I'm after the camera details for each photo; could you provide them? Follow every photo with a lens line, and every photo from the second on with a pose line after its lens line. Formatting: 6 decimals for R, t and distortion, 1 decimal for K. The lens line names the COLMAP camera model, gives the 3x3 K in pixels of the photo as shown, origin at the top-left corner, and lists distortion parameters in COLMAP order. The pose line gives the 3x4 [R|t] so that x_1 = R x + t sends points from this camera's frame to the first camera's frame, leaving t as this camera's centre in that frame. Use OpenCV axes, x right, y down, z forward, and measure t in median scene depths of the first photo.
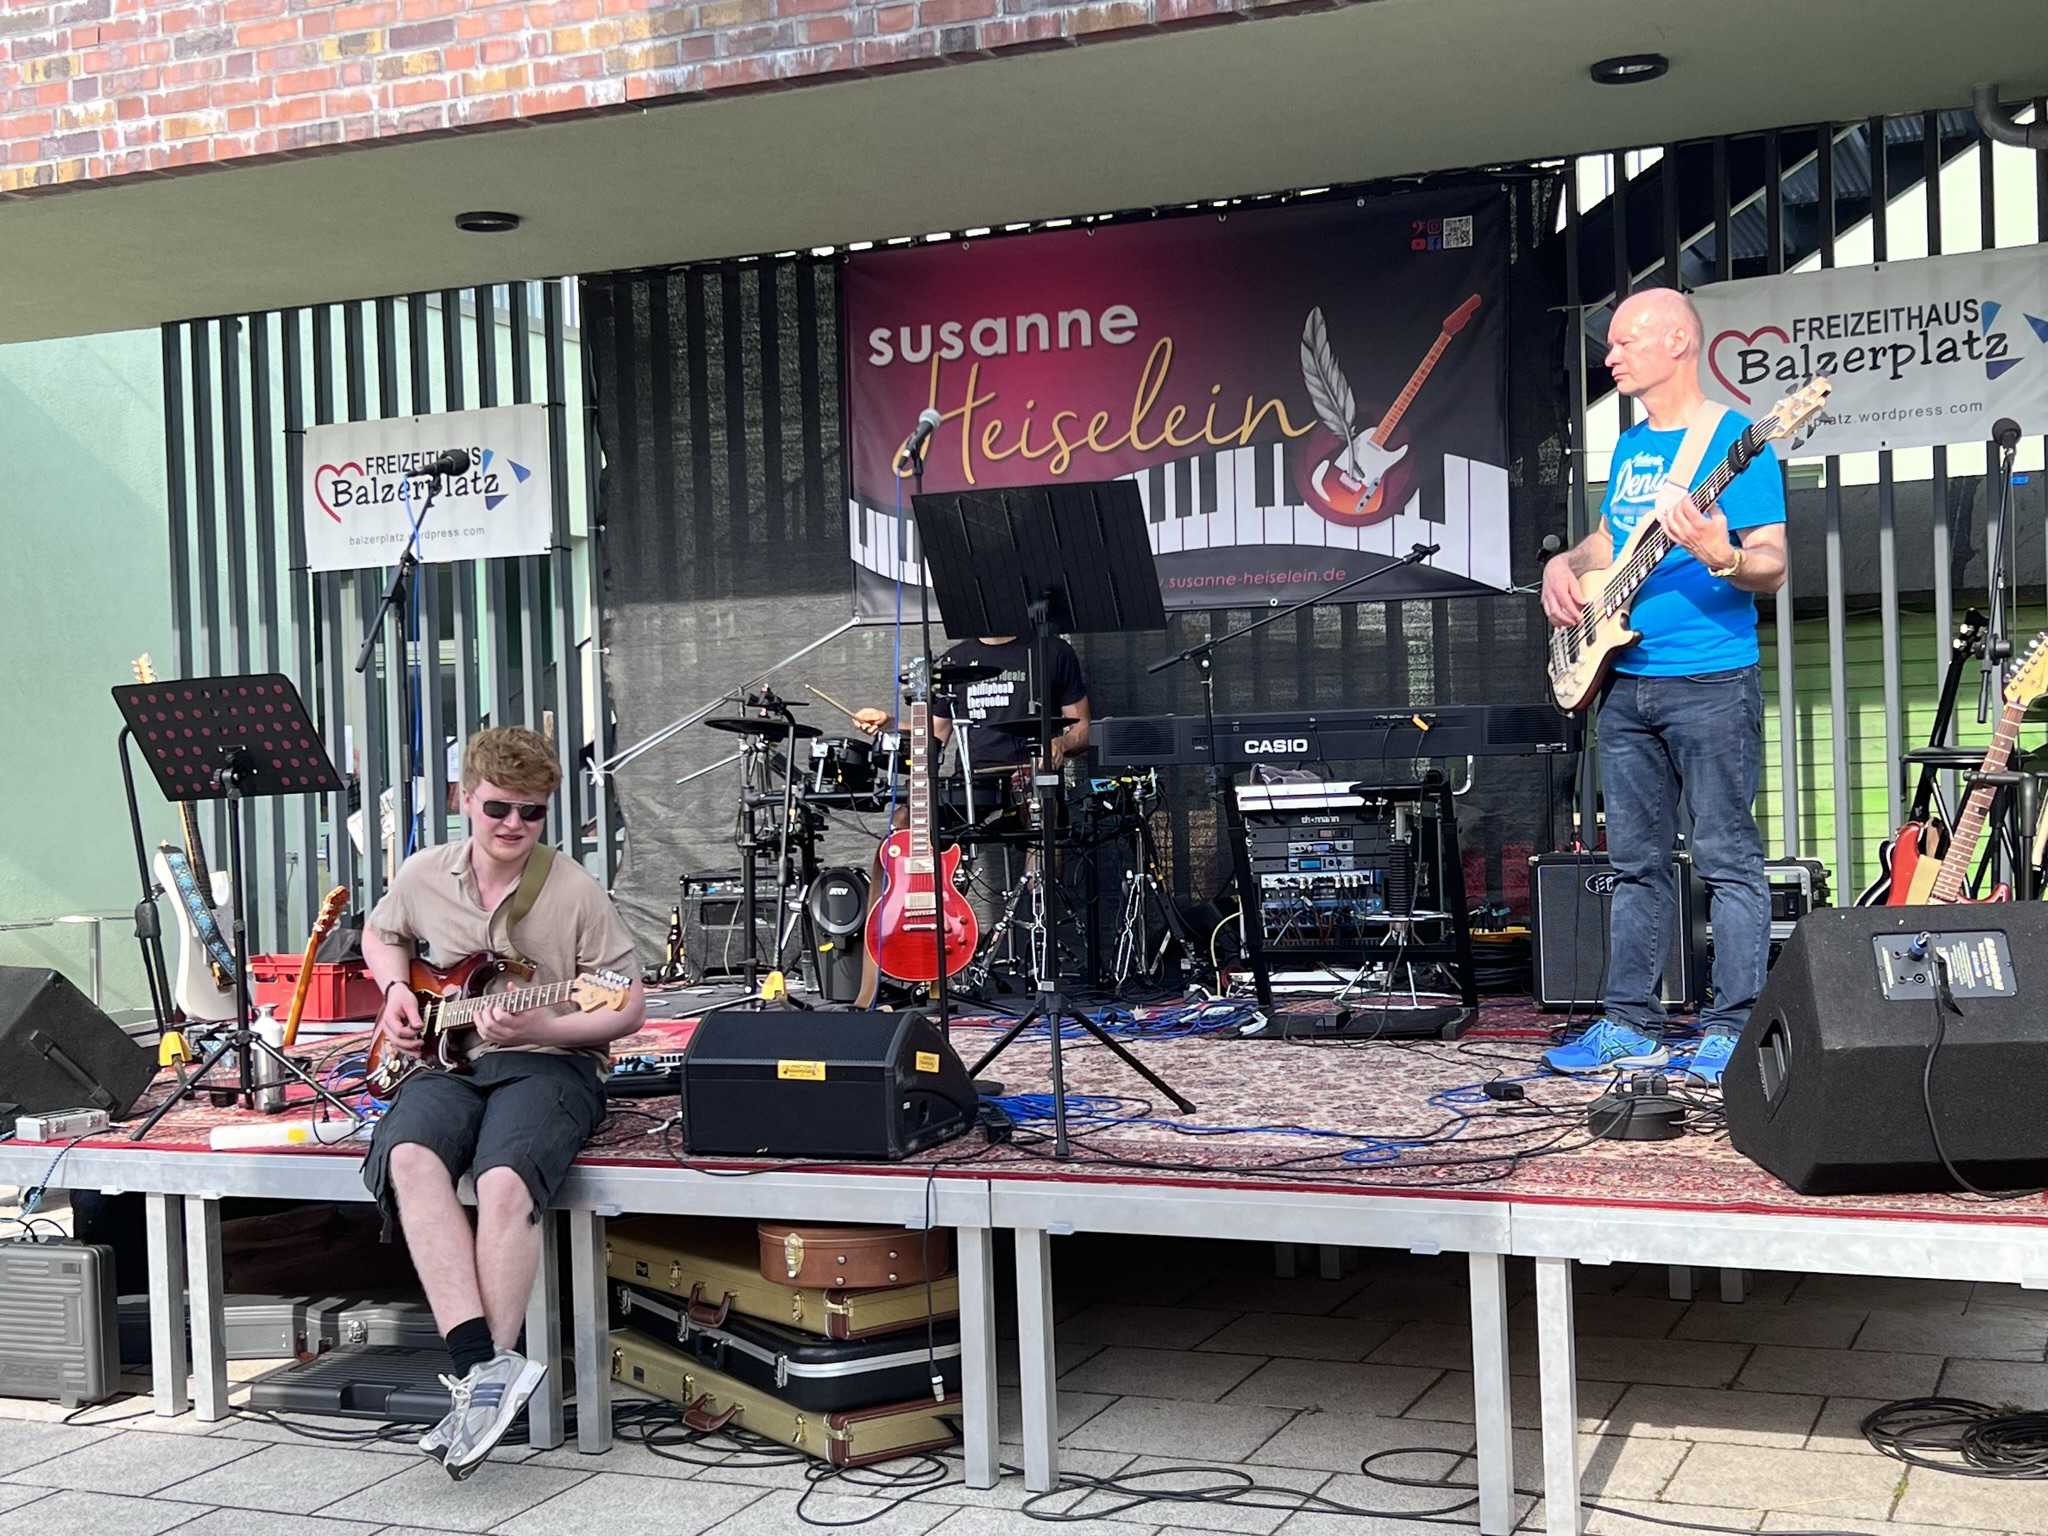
lens RADIAL K [[2615.3, 0, 1036.6], [0, 2615.3, 774.3], [0, 0, 1]] dist [0.082332, -0.220376]
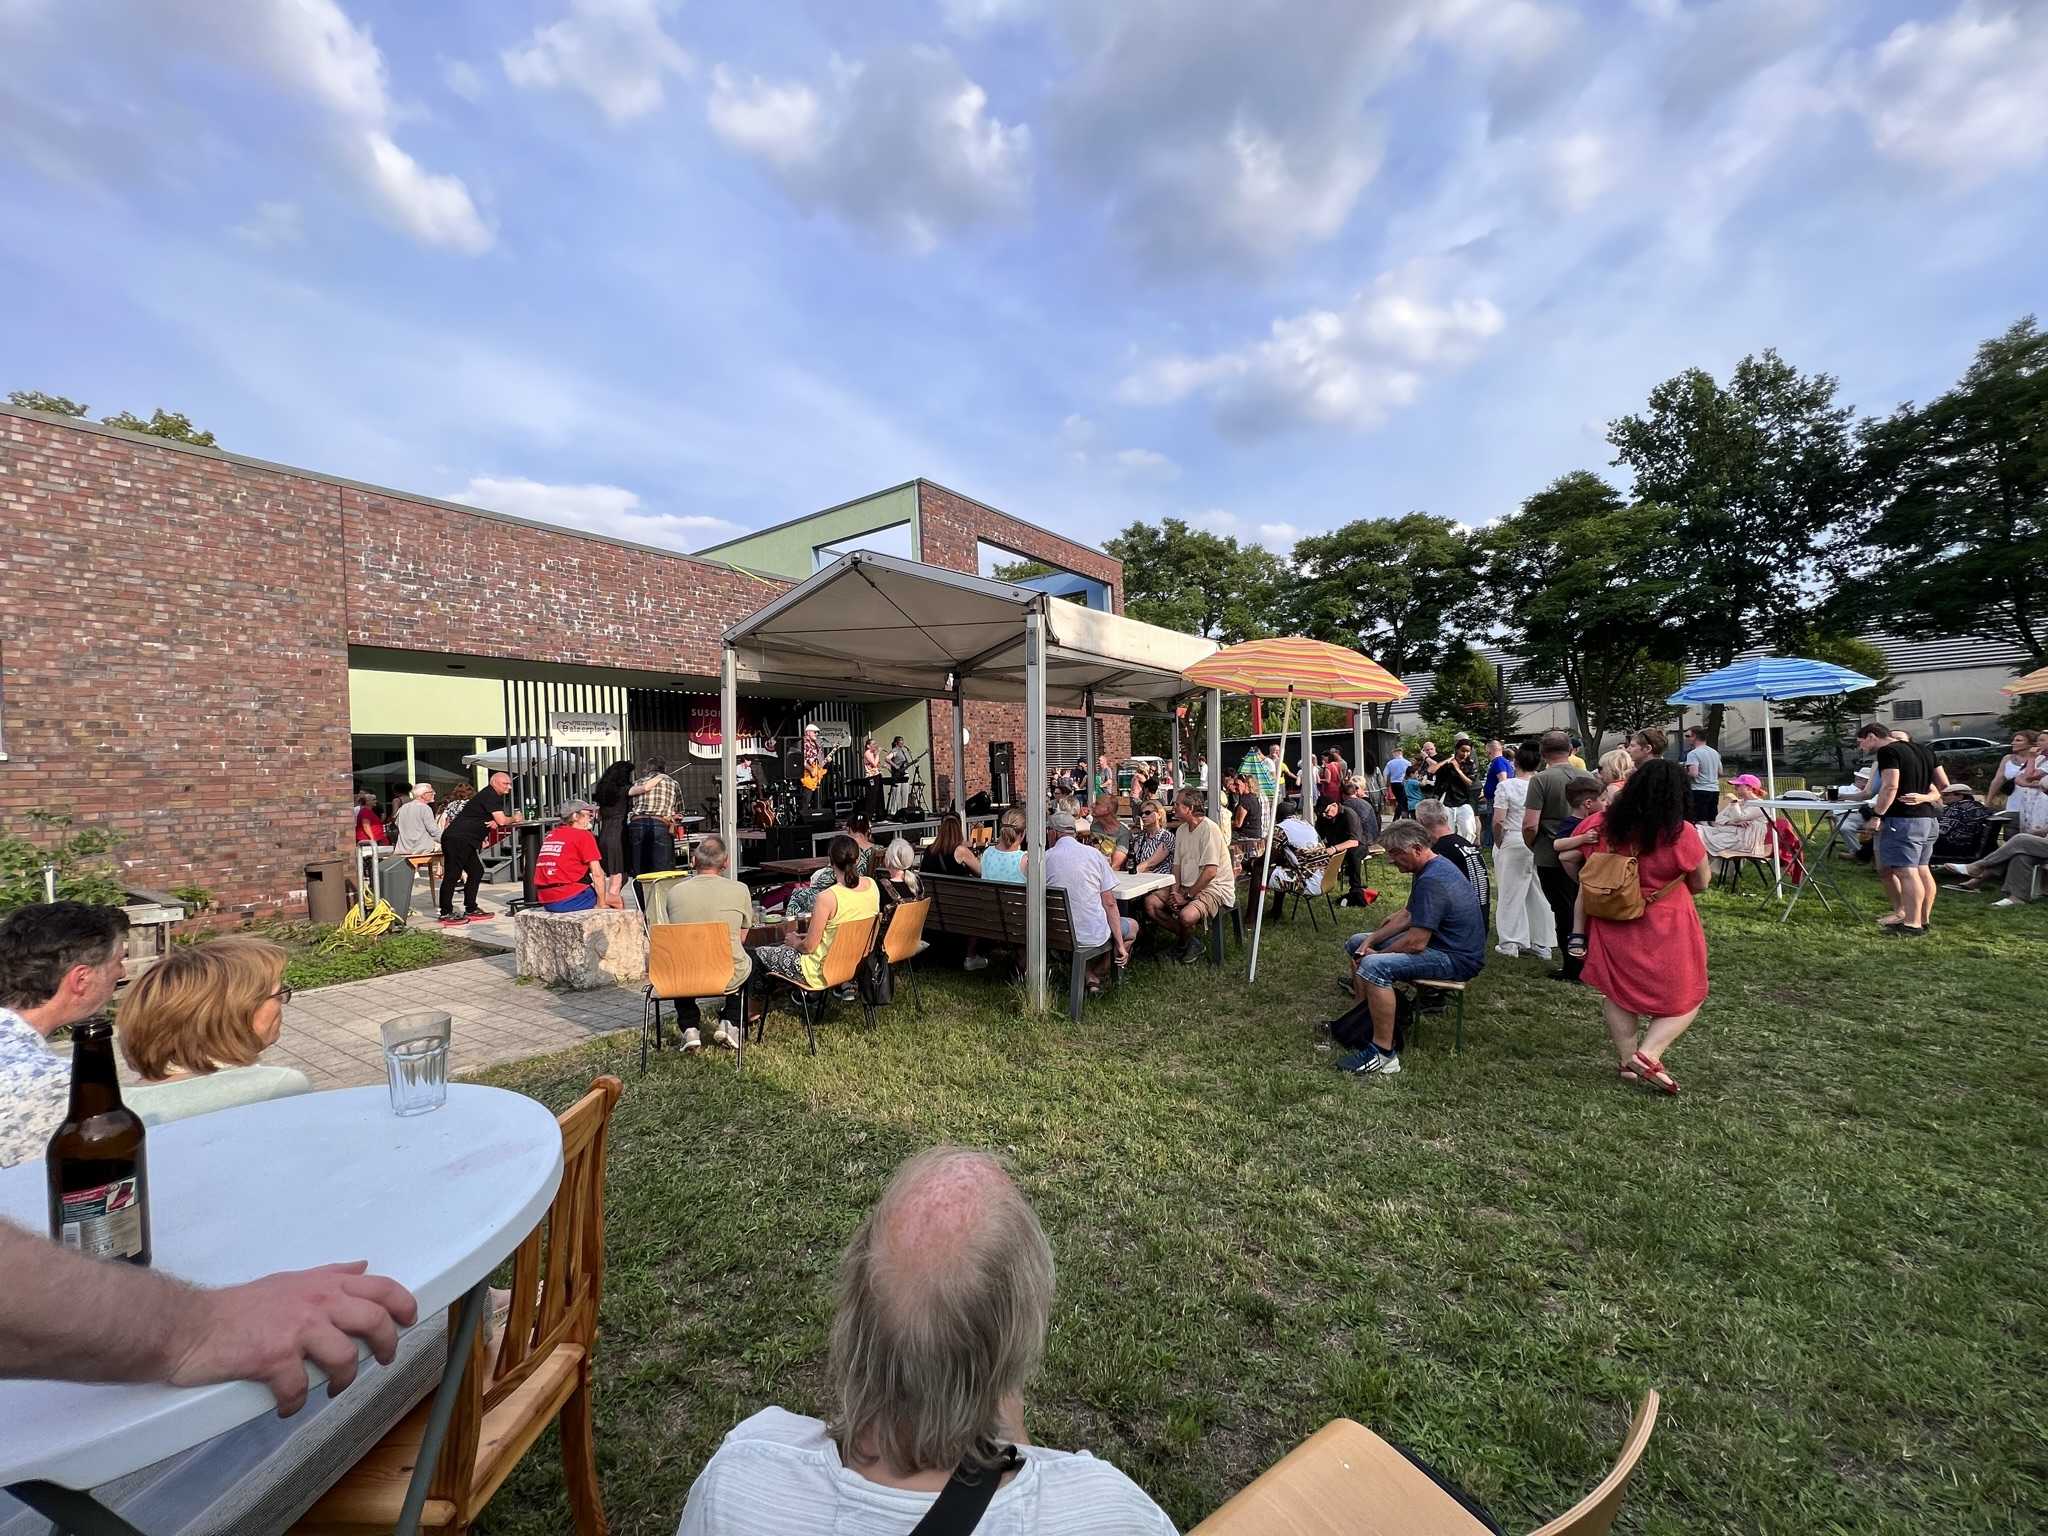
lens RADIAL K [[819.7, 0, 1030.2], [0, 819.7, 771.4], [0, 0, 1]] dist [-0.003088, 0.000719]
pose [[0.201962, 0.033731, 0.978812, -1.863117], [0.043416, 0.998116, -0.043354, 0.071067], [-0.978431, 0.051252, 0.200117, 0.006347]]
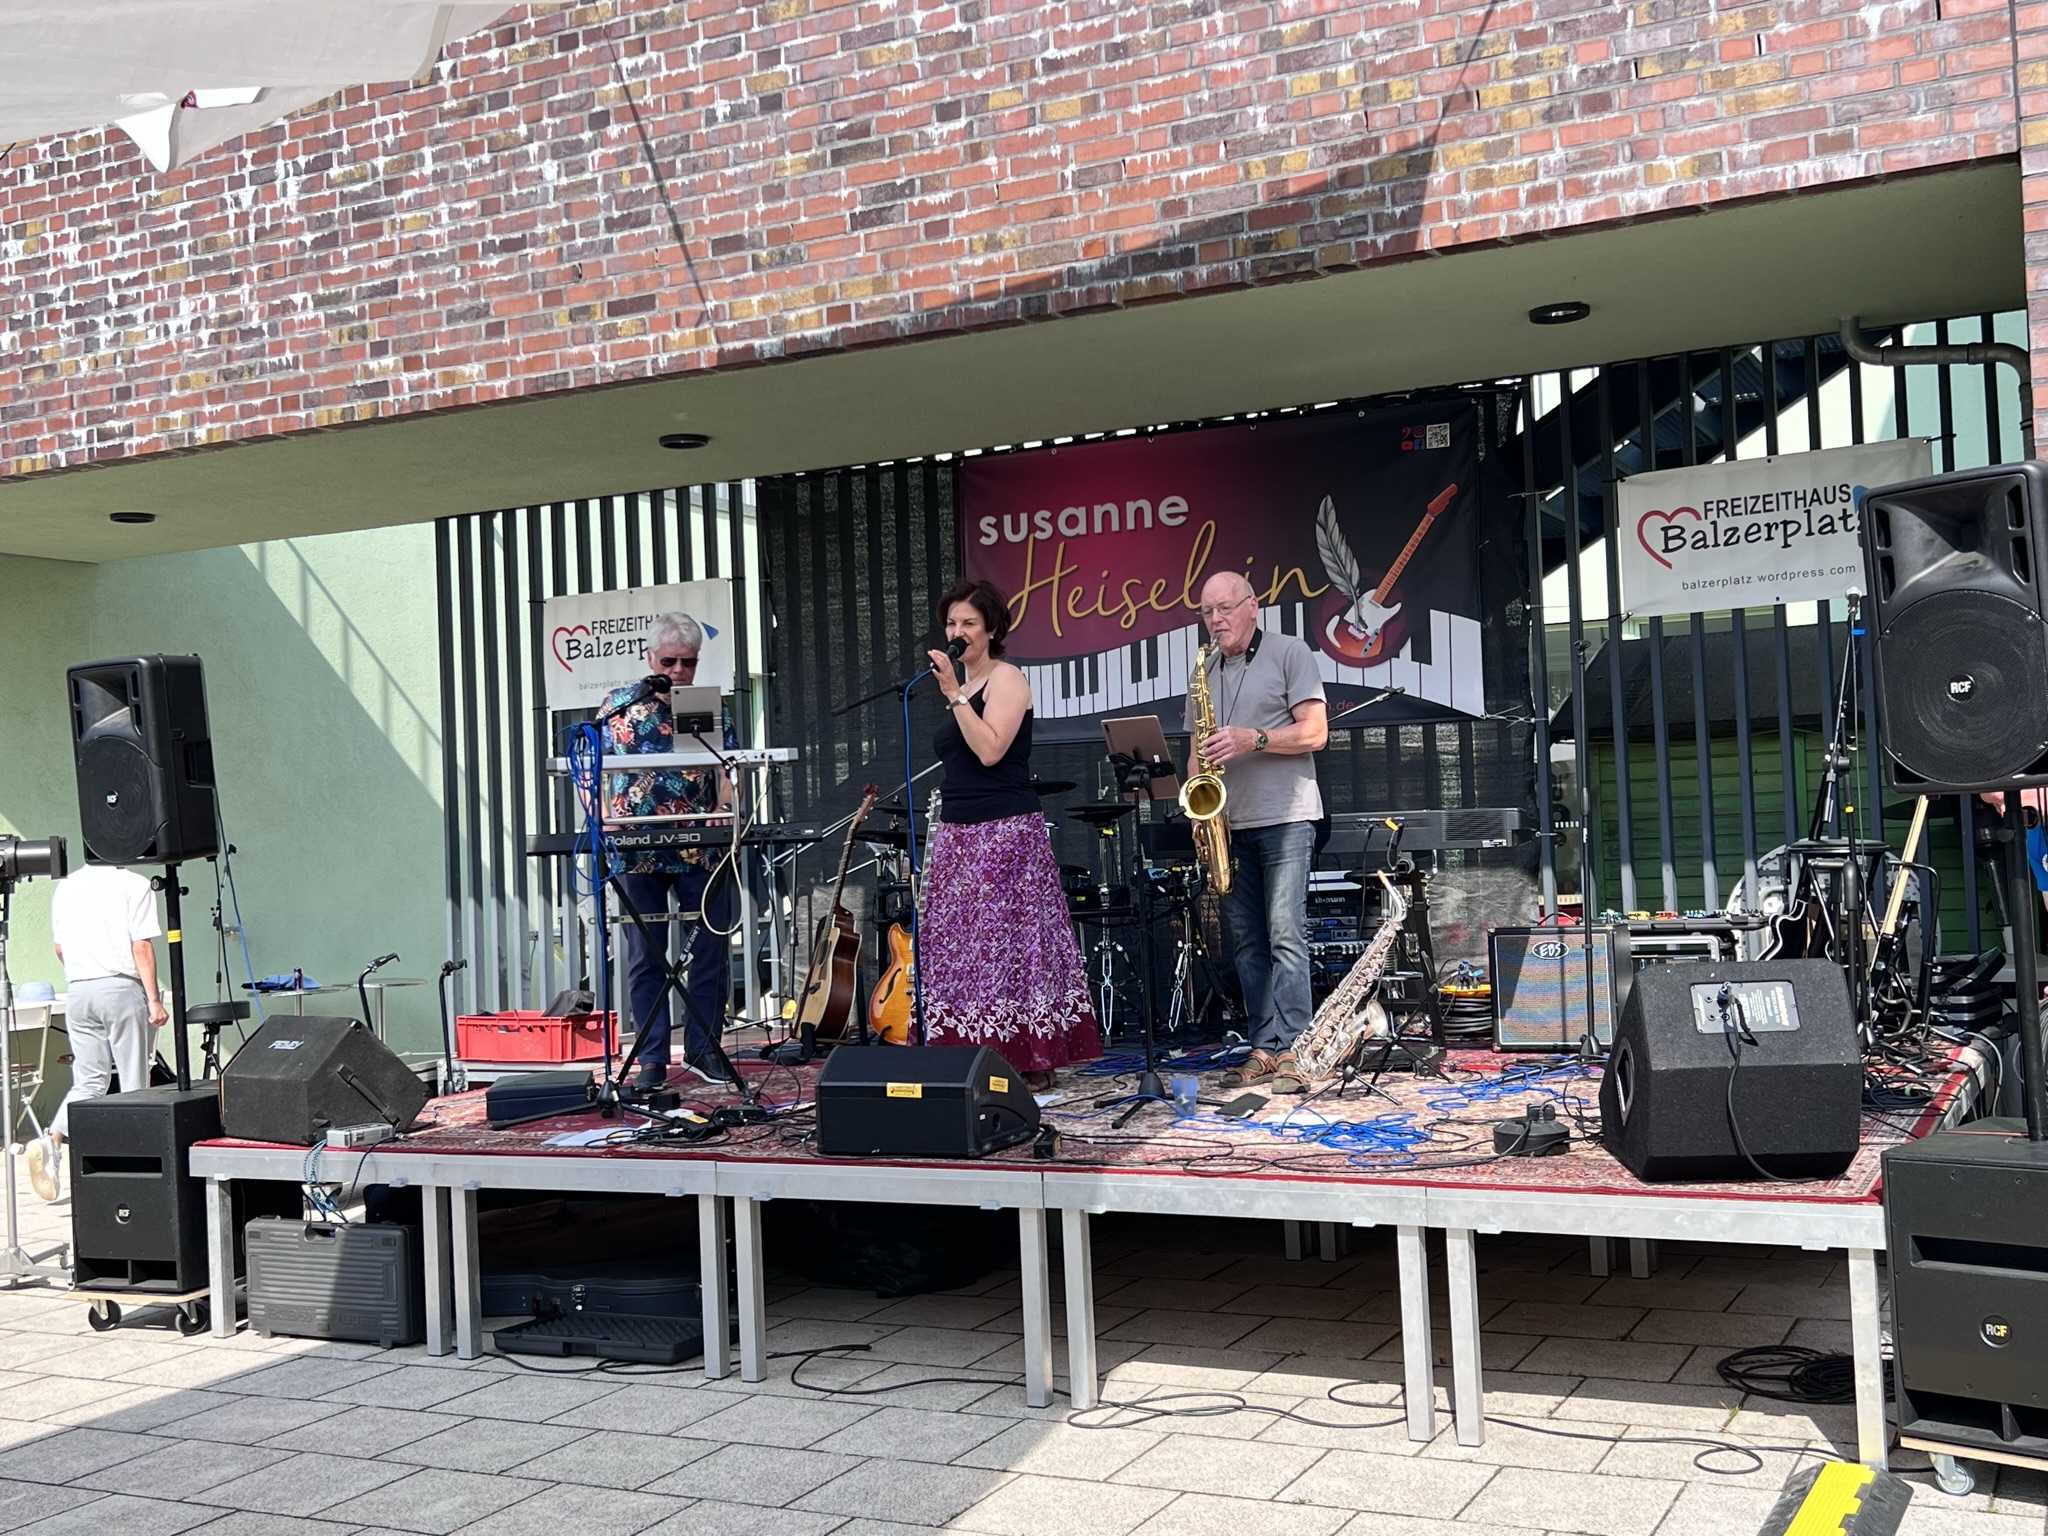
lens RADIAL K [[2211.7, 0, 1027.5], [0, 2211.7, 764.9], [0, 0, 1]] dist [0.067108, -0.122394]
pose [[0.998251, -0.009377, -0.058365, 0.025653], [0.006795, 0.998996, -0.044286, -0.001535], [0.058722, 0.043812, 0.997313, -0.082100]]
